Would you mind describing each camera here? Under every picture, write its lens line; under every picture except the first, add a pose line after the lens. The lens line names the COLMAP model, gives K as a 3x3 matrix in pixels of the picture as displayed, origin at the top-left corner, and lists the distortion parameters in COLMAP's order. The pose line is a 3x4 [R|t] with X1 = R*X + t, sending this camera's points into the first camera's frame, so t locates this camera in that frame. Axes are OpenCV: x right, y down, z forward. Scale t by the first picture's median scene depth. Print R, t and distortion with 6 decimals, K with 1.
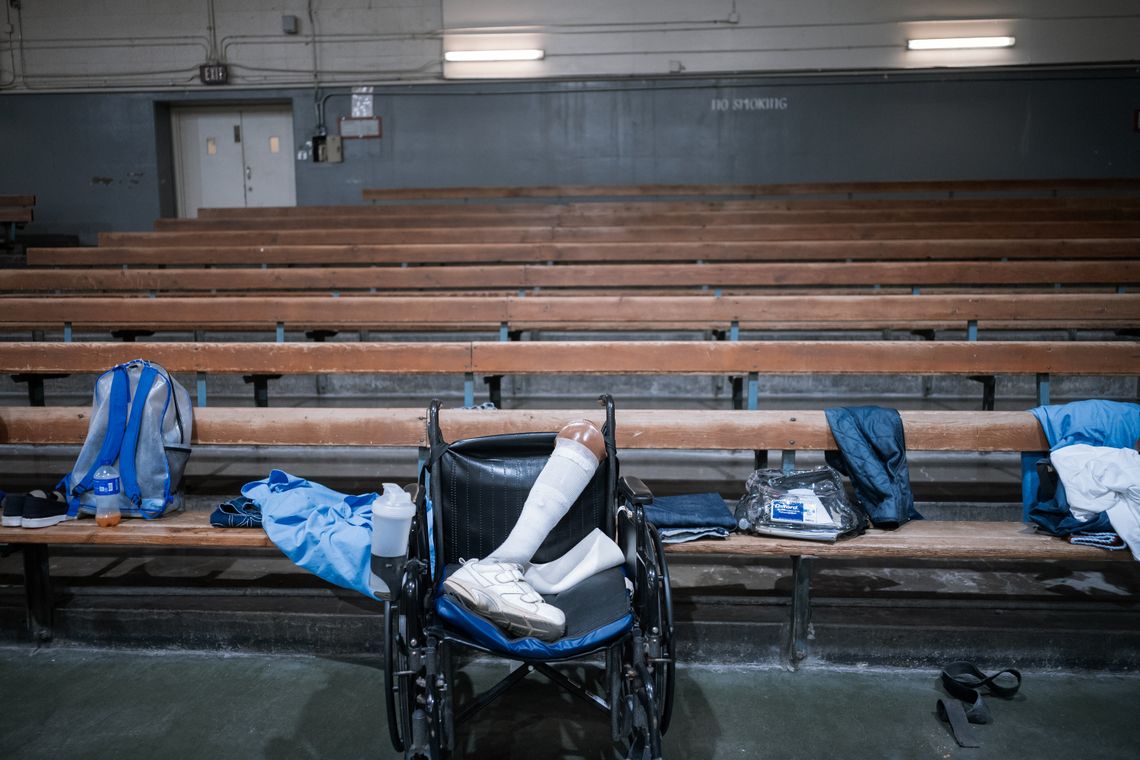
lens RADIAL K [[923.2, 0, 570.0], [0, 923.2, 380.0], [0, 0, 1]] dist [-0.003665, 0.008195]
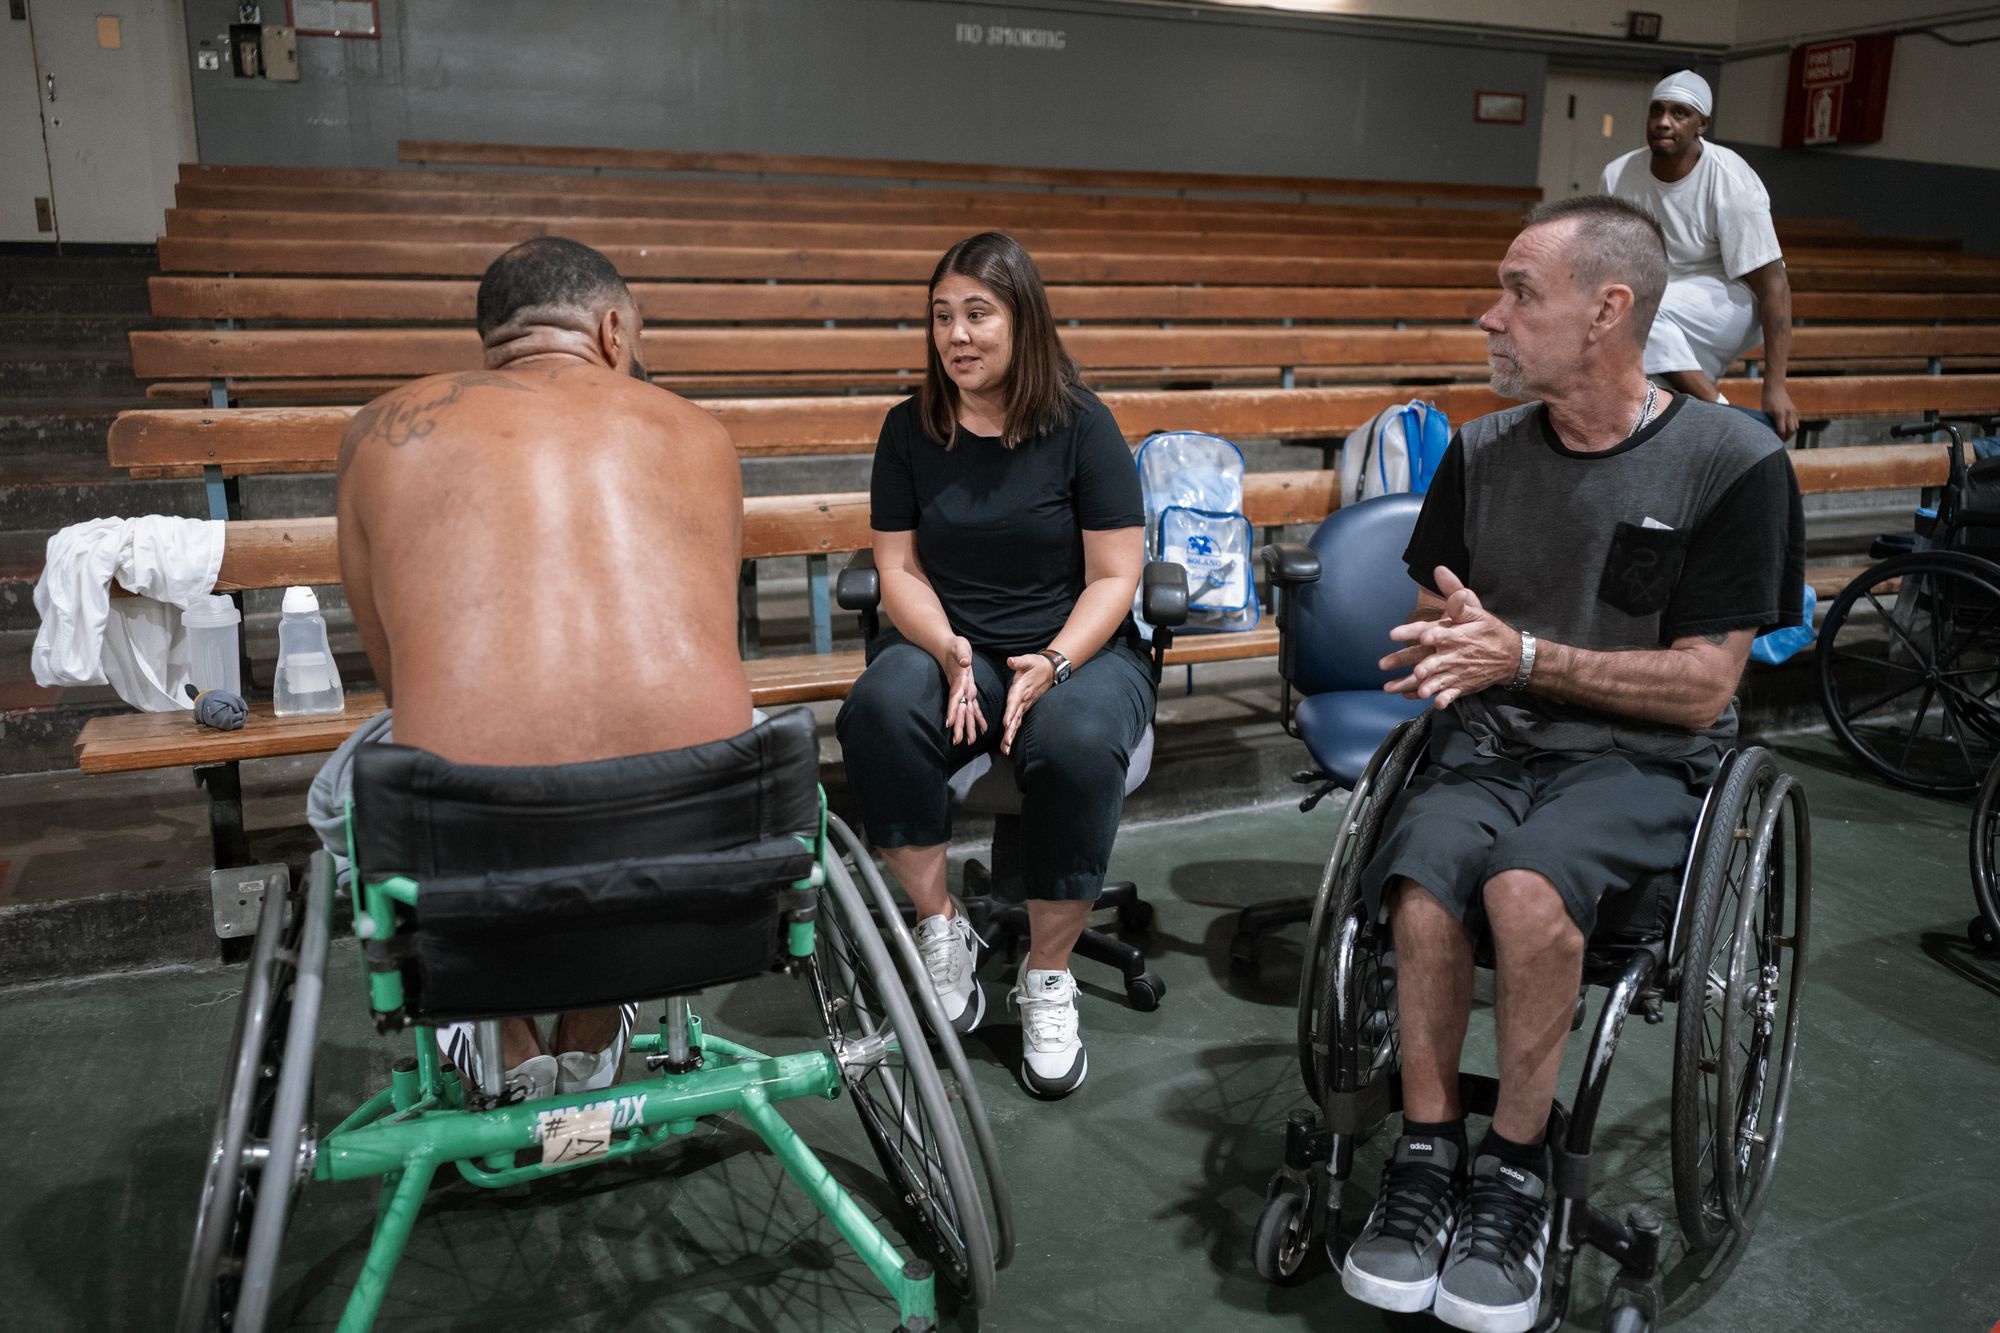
lens RADIAL K [[1619.6, 0, 1000.0], [0, 1619.6, 666.5], [0, 0, 1]] dist [-0.003665, 0.008195]
pose [[0.879698, -0.092991, 0.466352, -0.388246], [0.046979, 0.992891, 0.109364, 0.008988], [-0.473206, -0.074298, 0.877813, -0.005066]]
